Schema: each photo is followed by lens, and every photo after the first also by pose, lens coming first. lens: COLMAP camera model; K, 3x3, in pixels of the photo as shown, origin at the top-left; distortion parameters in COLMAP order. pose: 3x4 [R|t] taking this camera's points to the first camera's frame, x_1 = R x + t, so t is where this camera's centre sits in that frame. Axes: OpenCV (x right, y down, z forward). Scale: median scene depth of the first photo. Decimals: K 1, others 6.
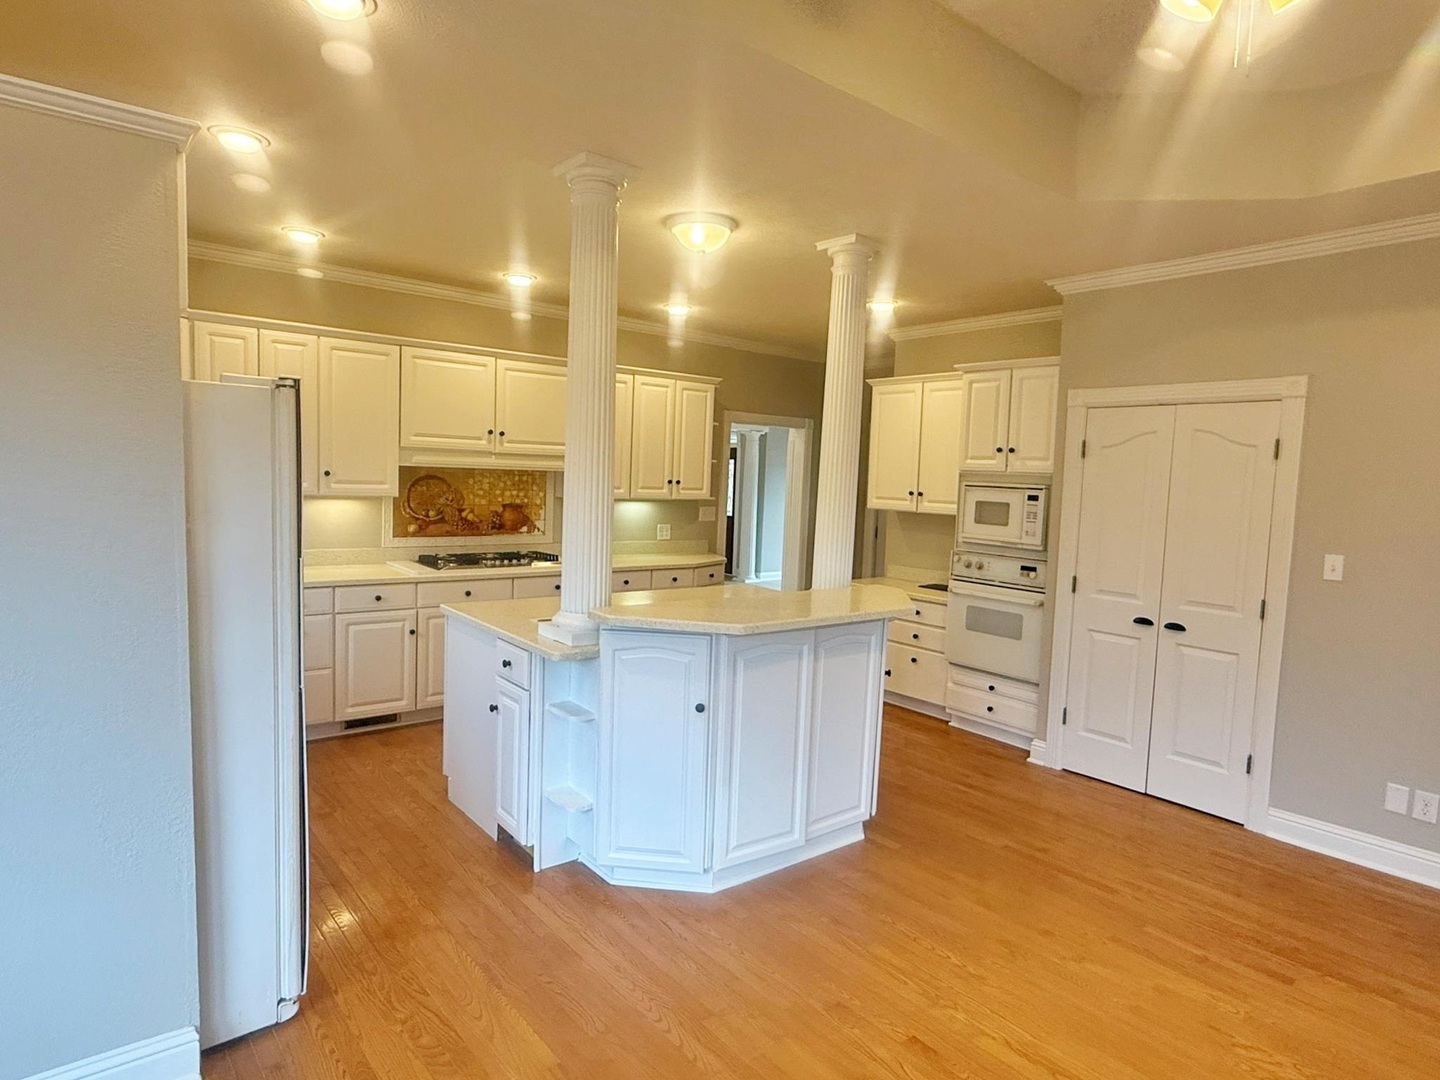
lens RADIAL K [[826.1, 0, 720.0], [0, 826.1, 540.0], [0, 0, 1]] dist [0.000966, -0.000981]
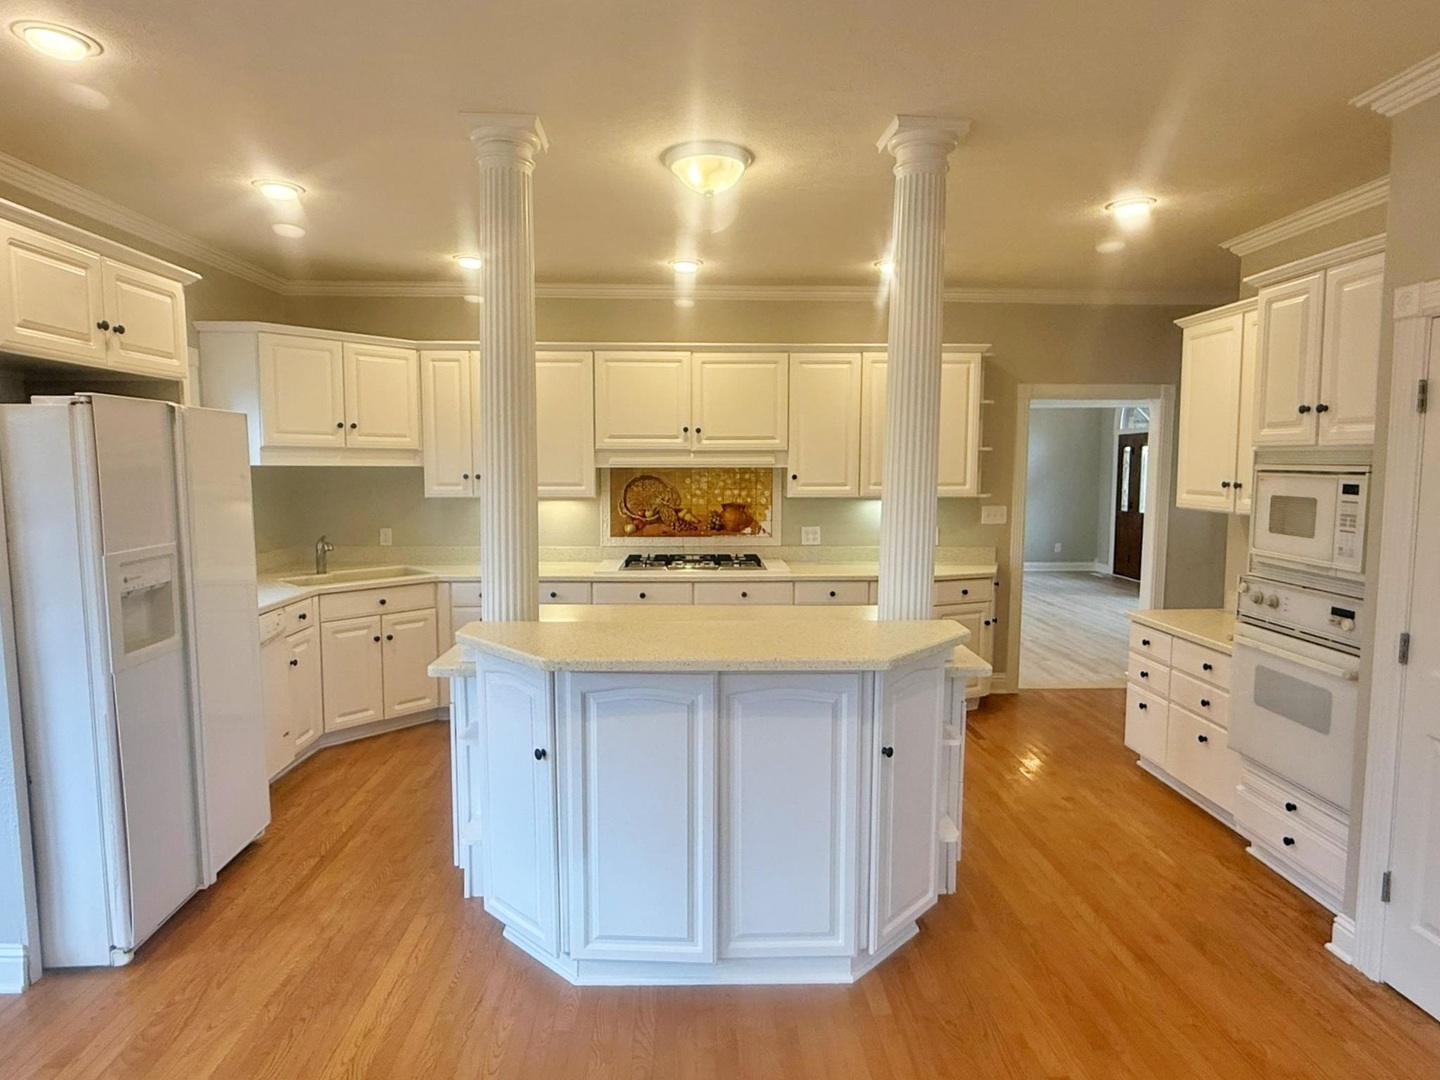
lens RADIAL K [[826.1, 0, 720.0], [0, 826.1, 540.0], [0, 0, 1]] dist [0.000966, -0.000981]
pose [[0.795376, 0.021777, -0.605726, 0.334600], [-0.020946, 0.999745, 0.008438, -0.010358], [0.605755, 0.005976, 0.795629, 0.252146]]
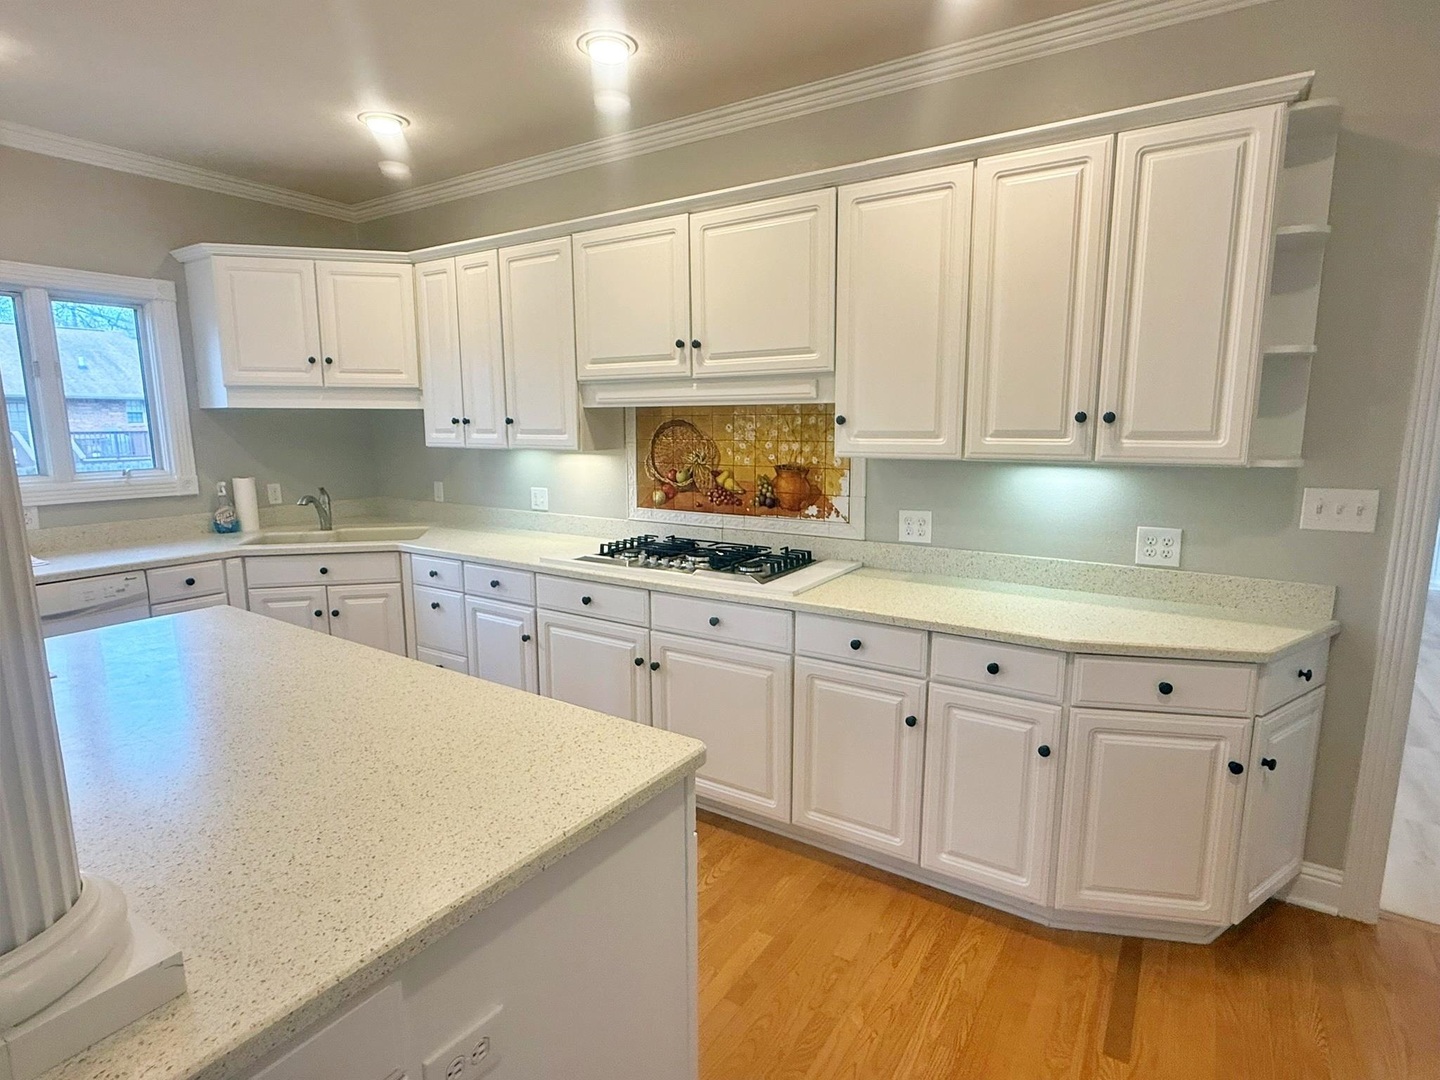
lens RADIAL K [[763.0, 0, 720.0], [0, 763.0, 540.0], [0, 0, 1]] dist [0.000082, -0.000519]
pose [[0.297433, 0.111339, -0.948228, 0.268463], [-0.061358, 0.993353, 0.097391, -0.043710], [0.952769, 0.029214, 0.302288, 0.846745]]
